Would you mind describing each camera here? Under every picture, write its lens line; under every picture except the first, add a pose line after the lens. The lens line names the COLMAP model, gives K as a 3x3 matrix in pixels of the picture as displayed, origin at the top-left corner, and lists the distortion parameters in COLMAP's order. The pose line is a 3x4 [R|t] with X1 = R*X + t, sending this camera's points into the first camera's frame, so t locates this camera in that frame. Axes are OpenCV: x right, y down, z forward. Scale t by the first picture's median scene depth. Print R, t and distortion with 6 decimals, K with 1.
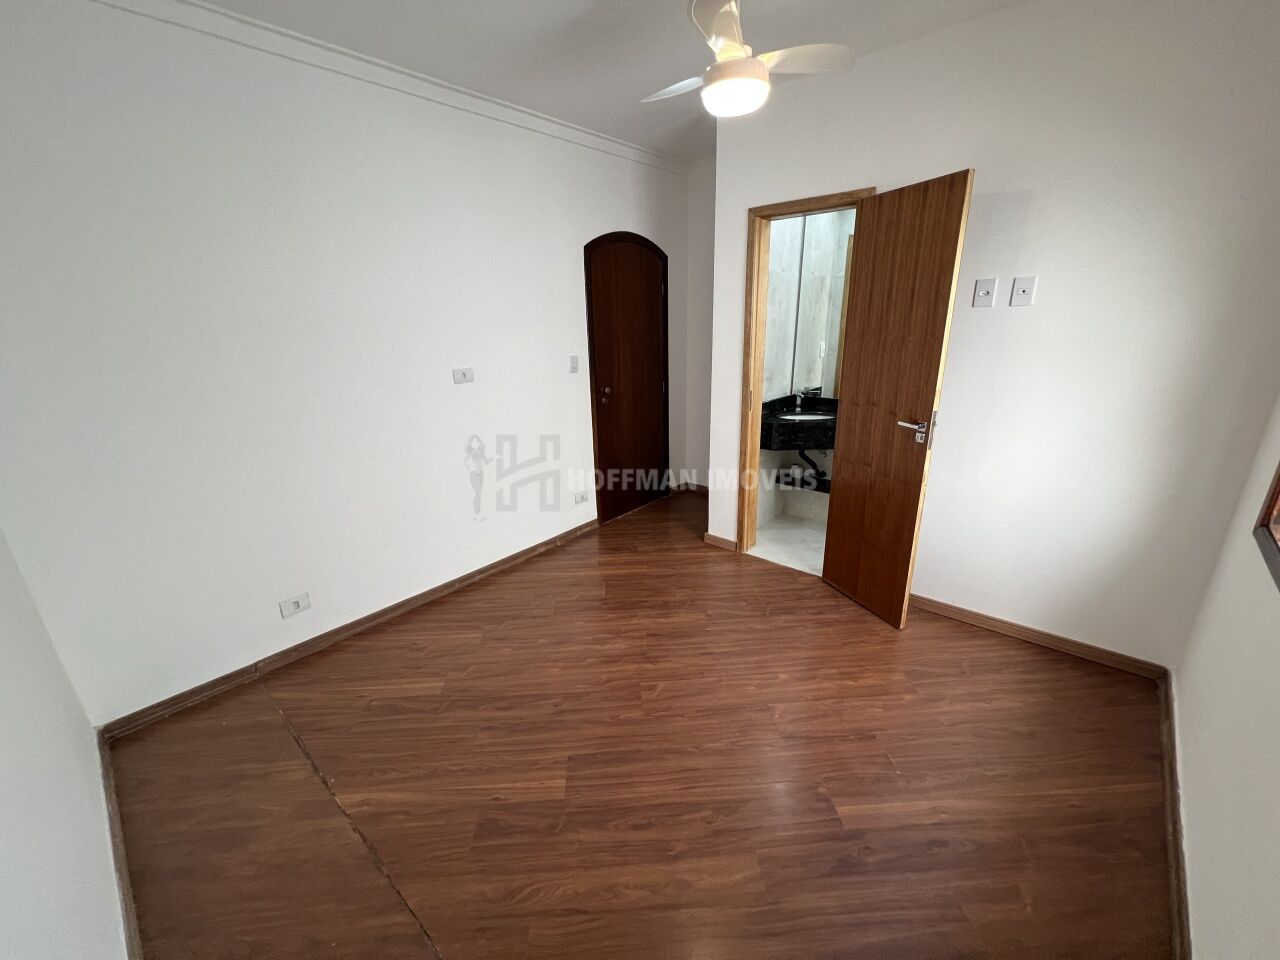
lens RADIAL K [[510.9, 0, 640.8], [0, 510.9, 483.2], [0, 0, 1]] dist [-0.002245, 0.000207]
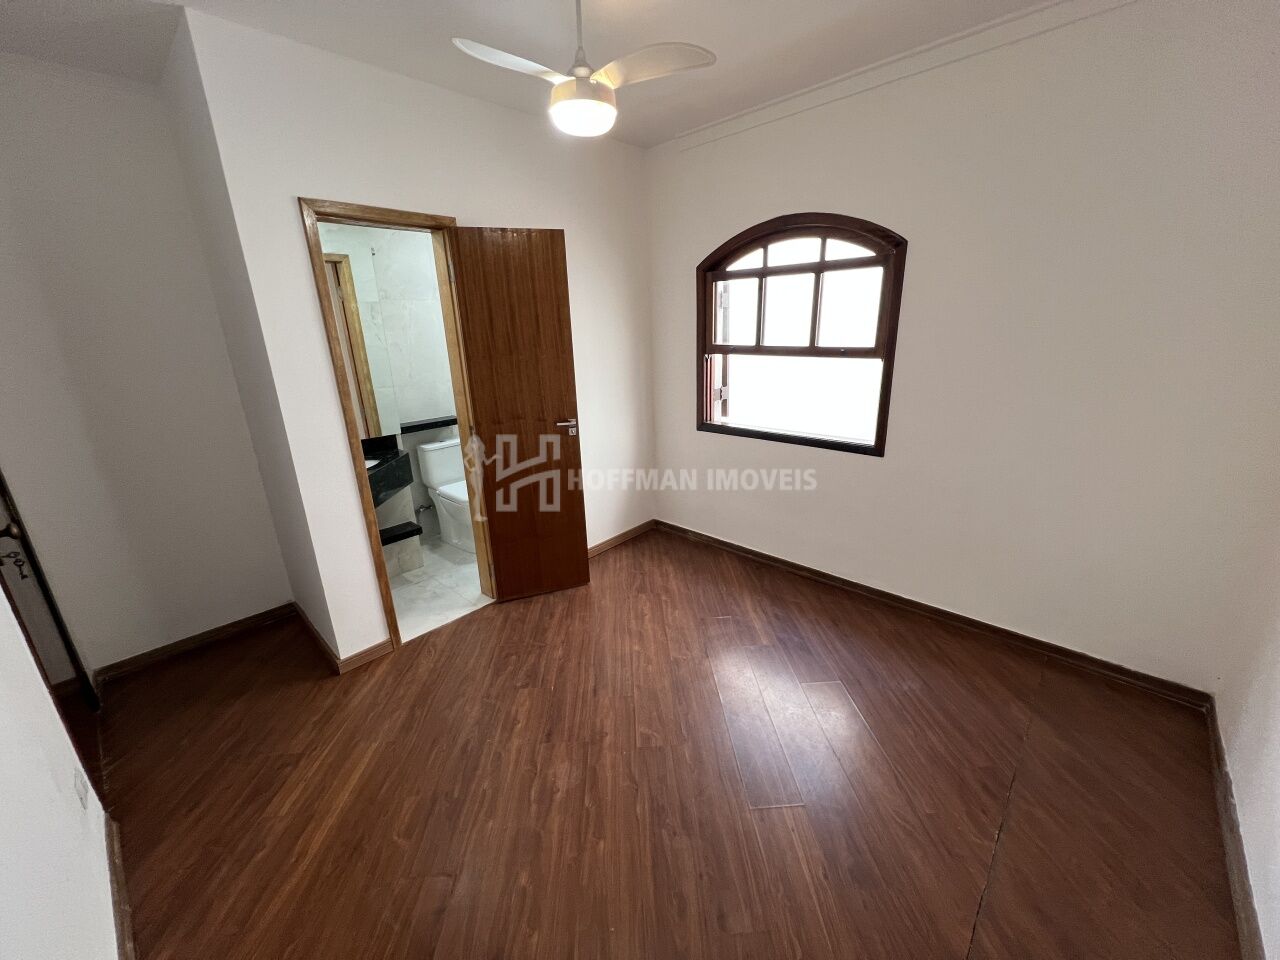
lens RADIAL K [[510.9, 0, 640.8], [0, 510.9, 483.2], [0, 0, 1]] dist [-0.002245, 0.000207]
pose [[0.022325, -0.270769, 0.962385, -0.667882], [0.344653, 0.905699, 0.246825, -0.214620], [-0.938465, 0.326179, 0.113541, 0.694657]]
